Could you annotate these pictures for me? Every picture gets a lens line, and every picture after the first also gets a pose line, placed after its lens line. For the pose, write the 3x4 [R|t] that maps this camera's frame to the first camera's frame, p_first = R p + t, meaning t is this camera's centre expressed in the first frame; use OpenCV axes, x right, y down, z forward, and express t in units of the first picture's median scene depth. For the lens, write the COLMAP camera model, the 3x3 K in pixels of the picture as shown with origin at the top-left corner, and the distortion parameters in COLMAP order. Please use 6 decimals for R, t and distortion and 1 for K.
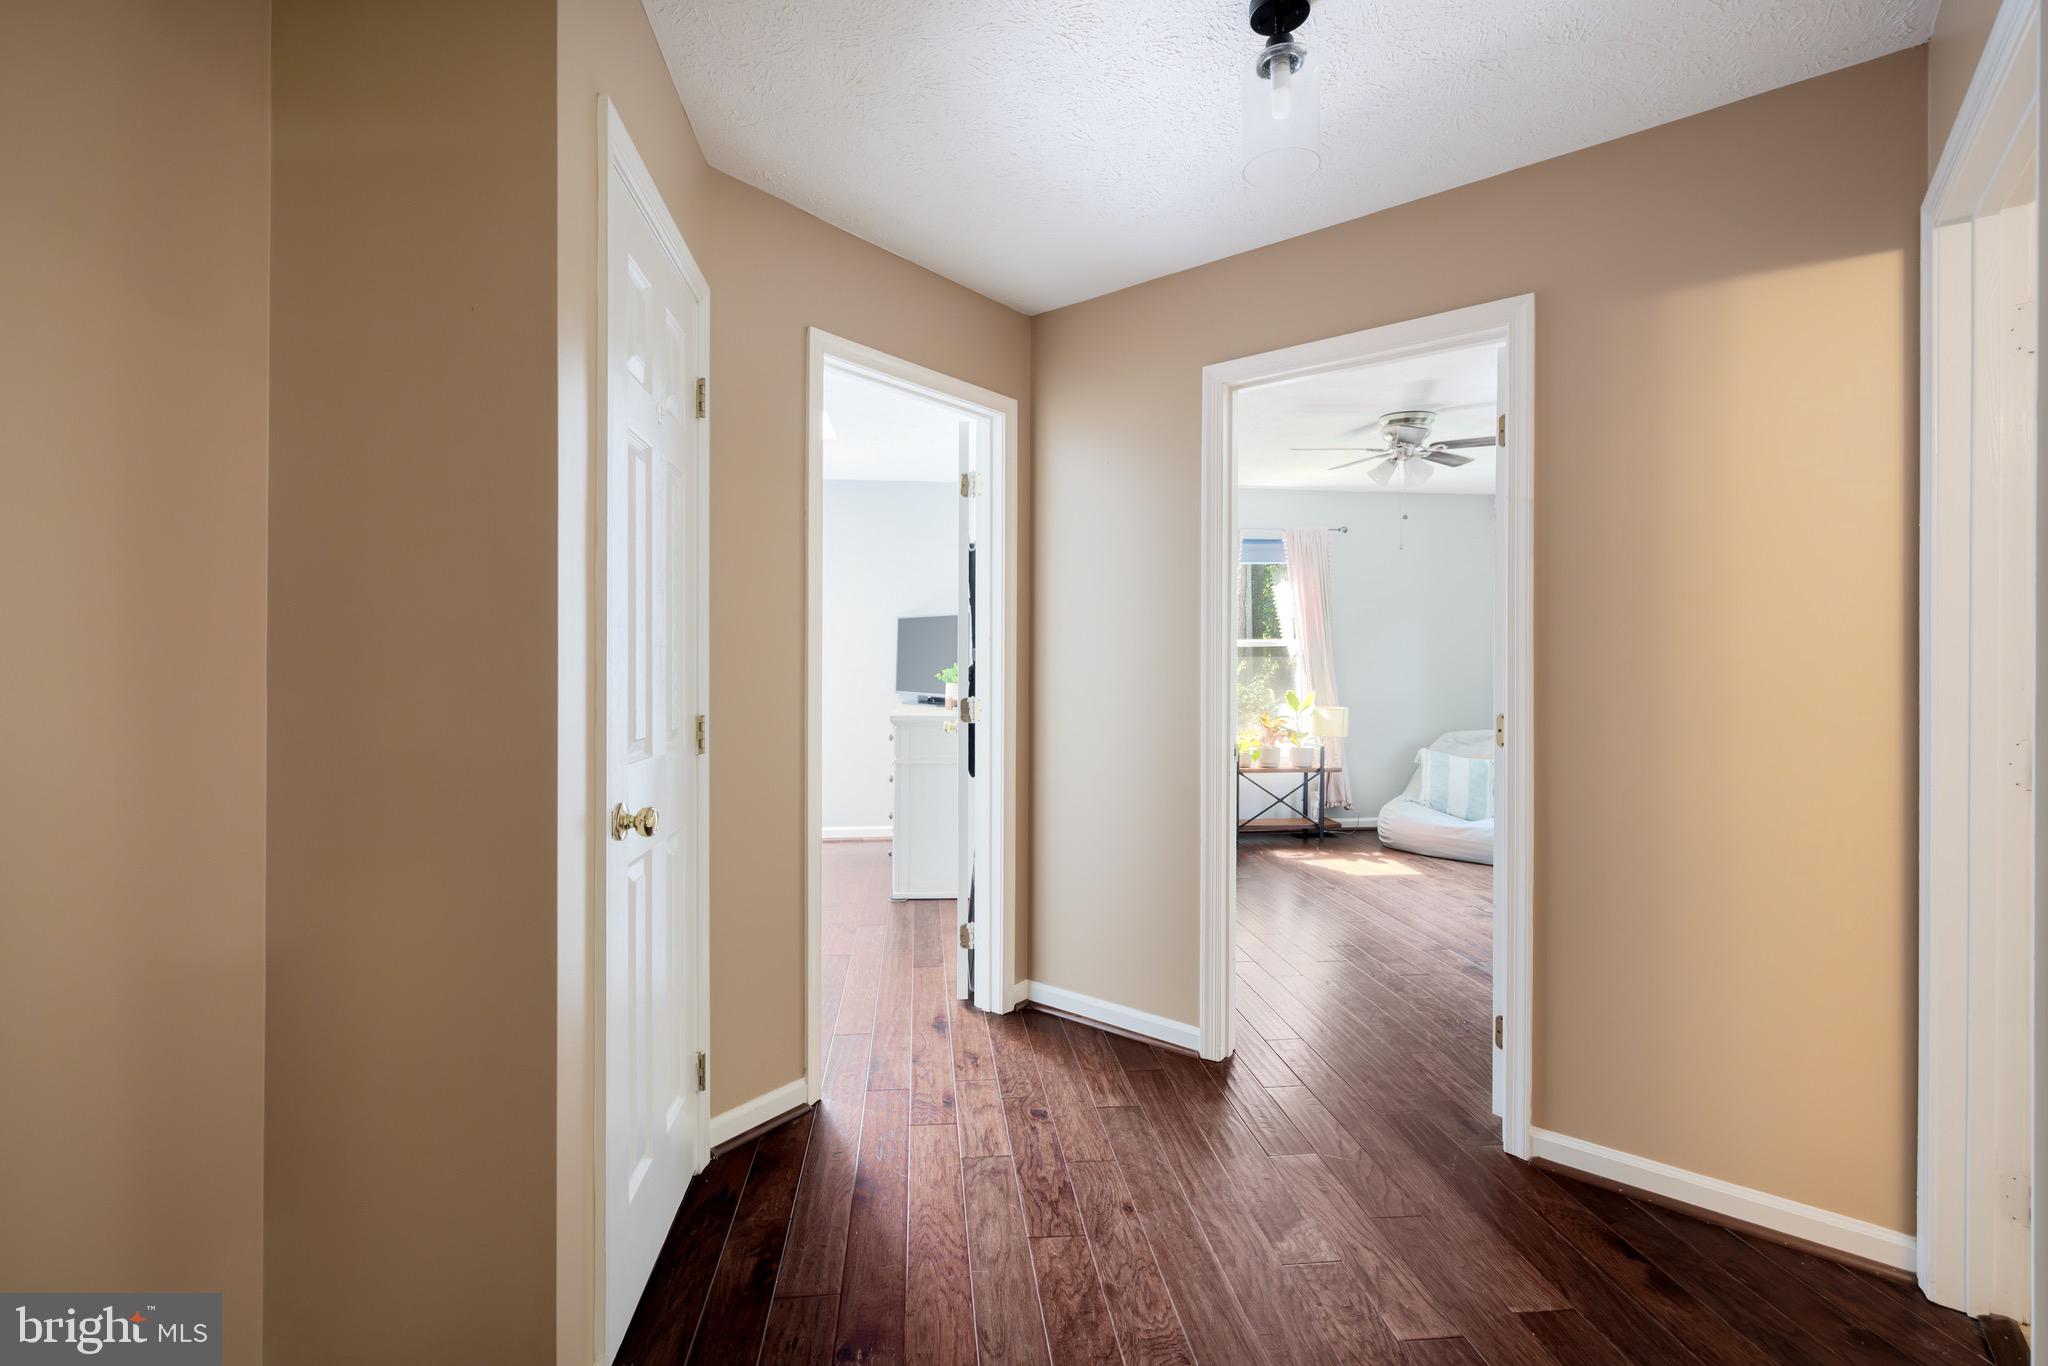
lens RADIAL K [[892.3, 0, 1011.6], [0, 892.3, 664.4], [0, 0, 1]] dist [0.000703, -0.000048]
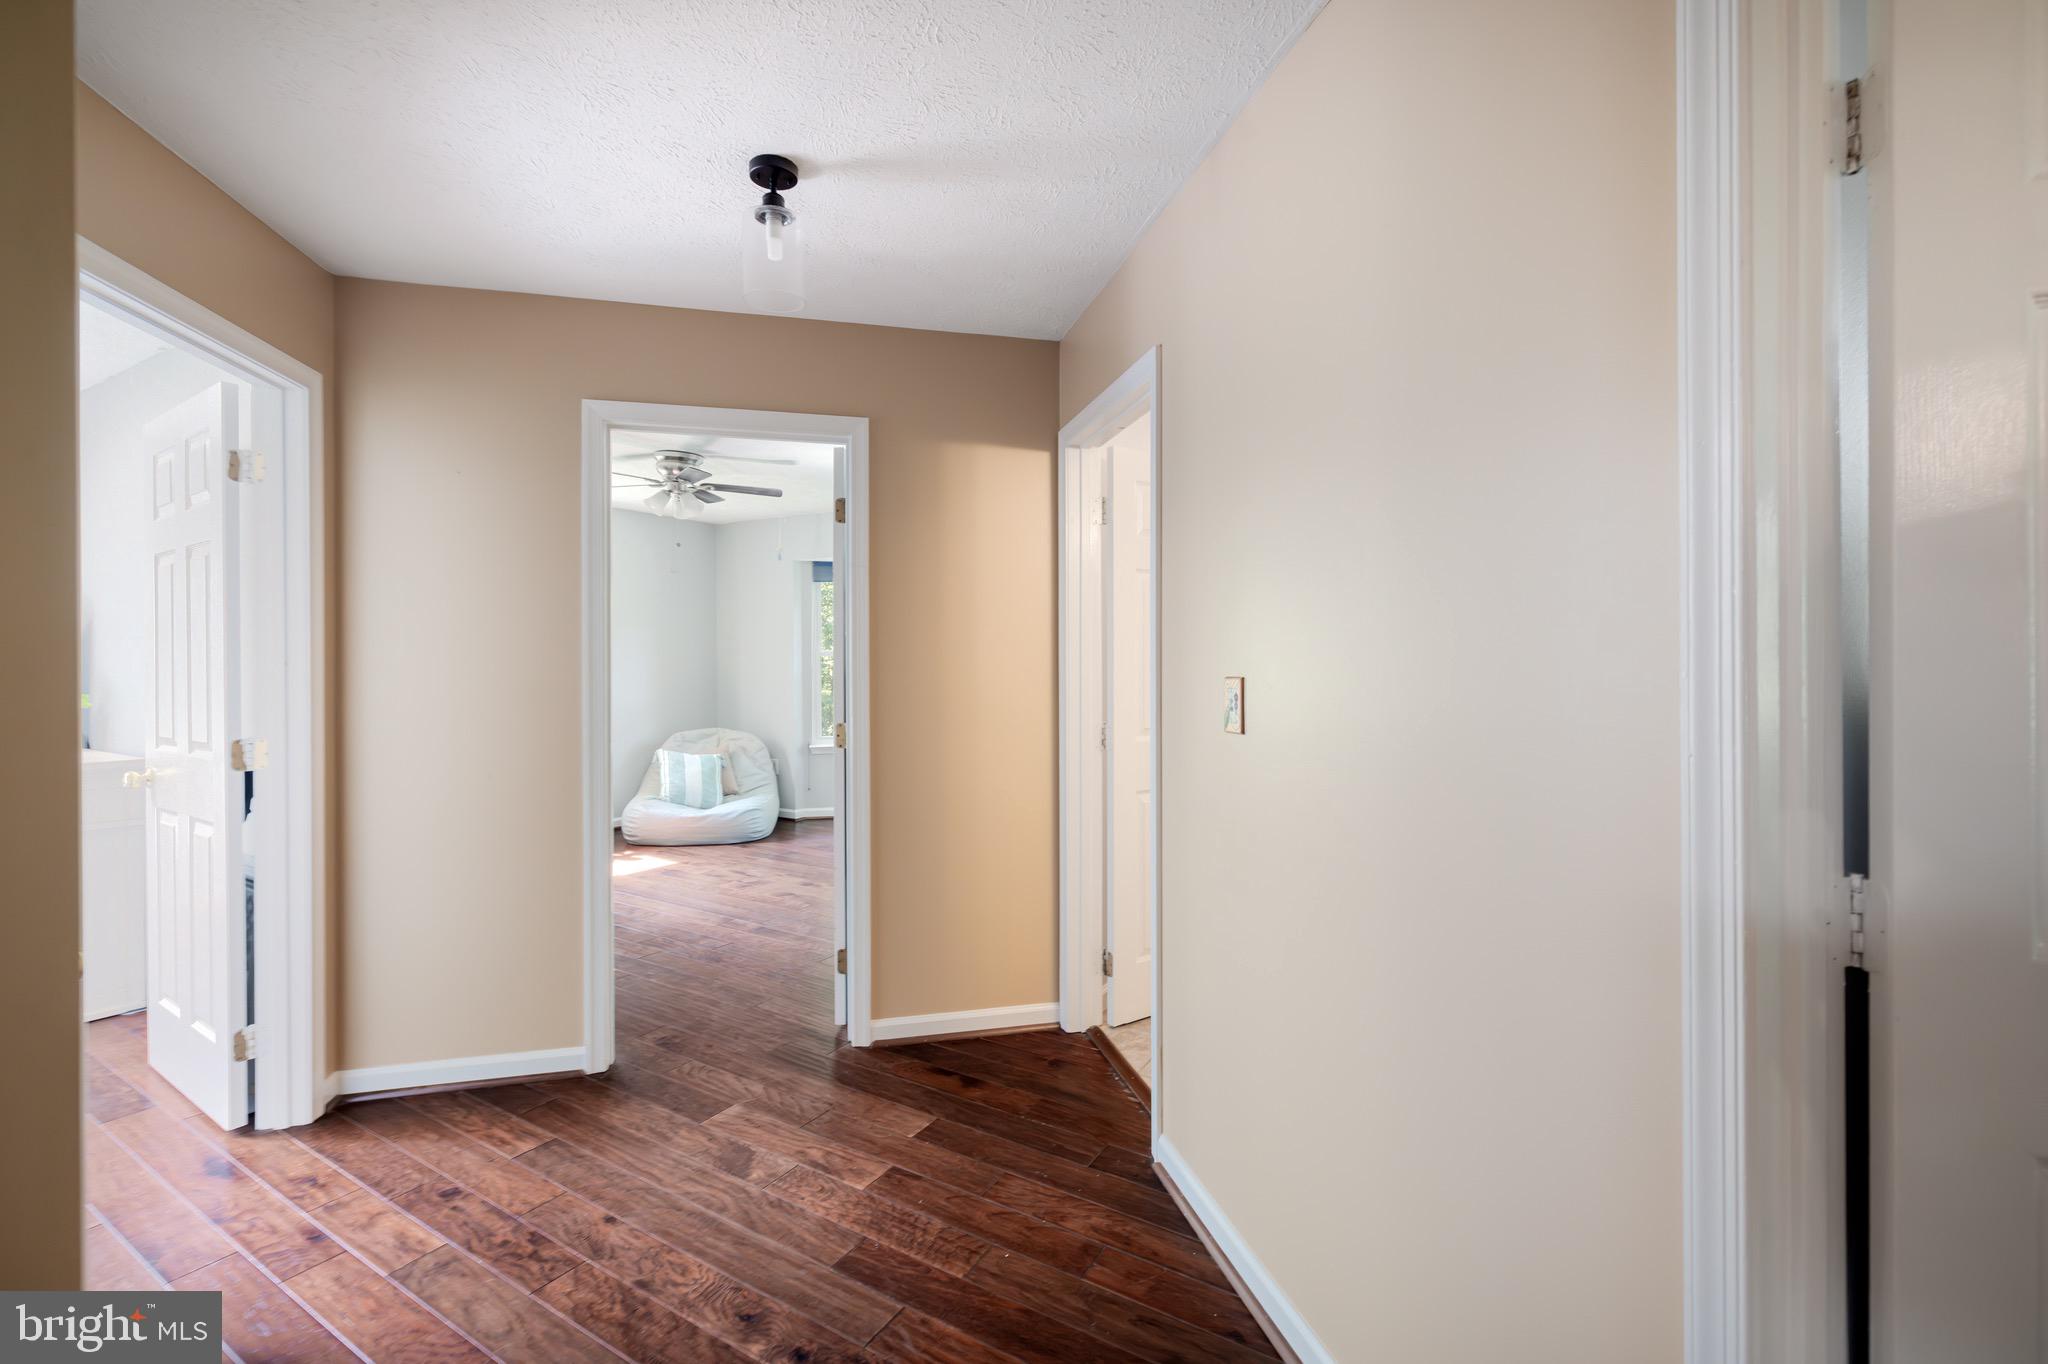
lens RADIAL K [[873.2, 0, 1022.7], [0, 873.2, 665.2], [0, 0, 1]] dist [0.001002, 0.000411]
pose [[0.602844, -0.008062, 0.797819, -0.304662], [0.002960, 0.999965, 0.007869, -0.038791], [-0.797854, -0.002382, 0.602846, -0.004684]]
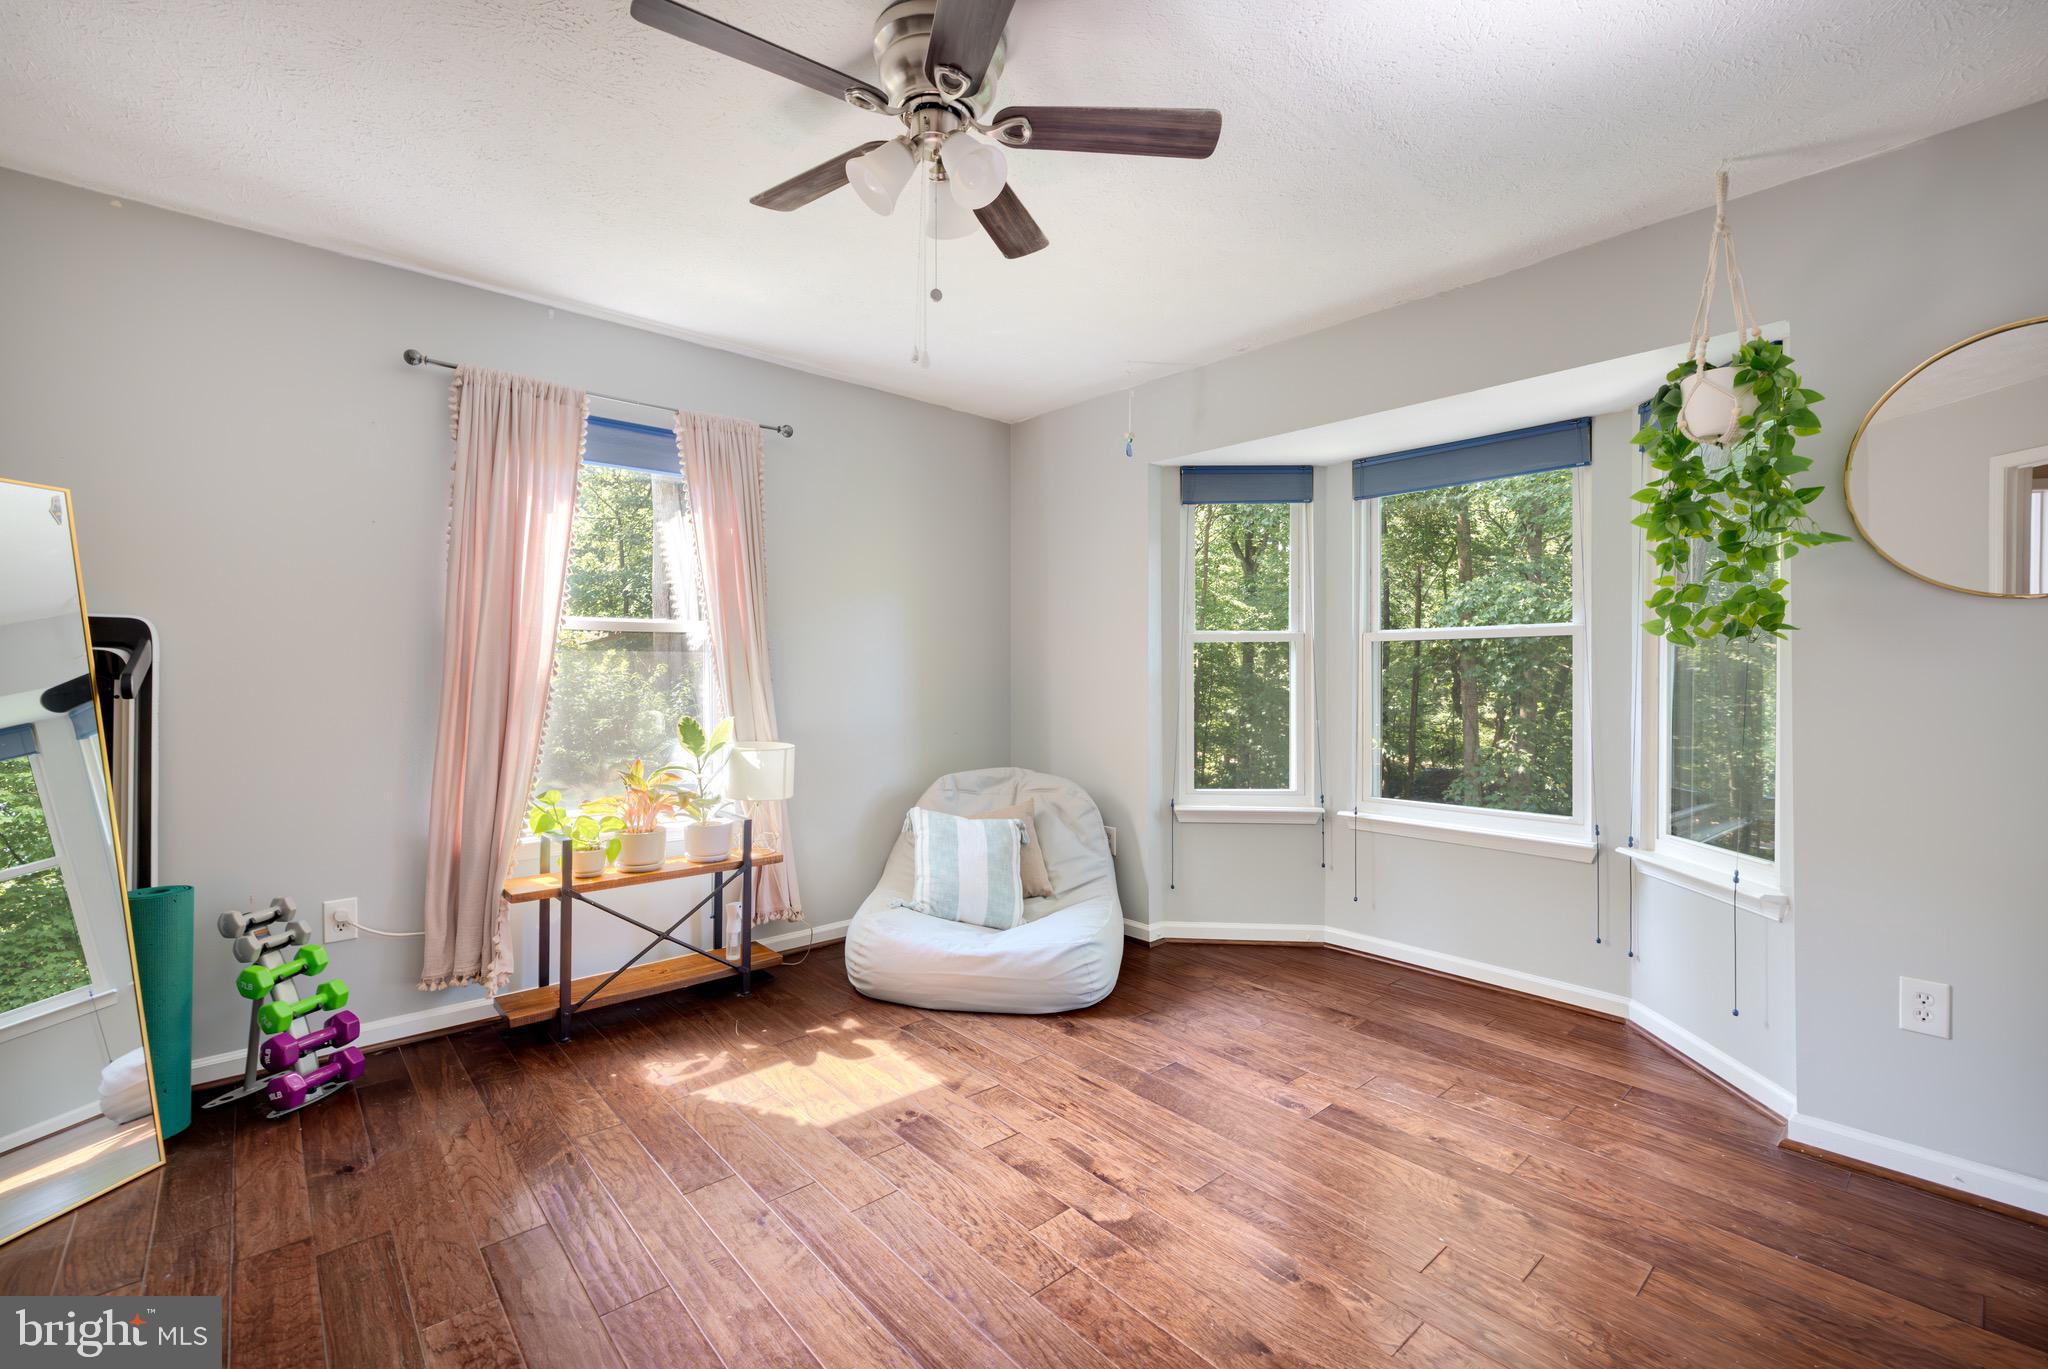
lens RADIAL K [[897.1, 0, 1023.3], [0, 897.1, 675.4], [0, 0, 1]] dist [-0.000285, -0.000001]
pose [[0.810019, -0.002959, 0.586396, 0.410422], [-0.003389, 0.999947, 0.009727, -0.000034], [-0.586394, -0.009866, 0.809966, 1.151732]]
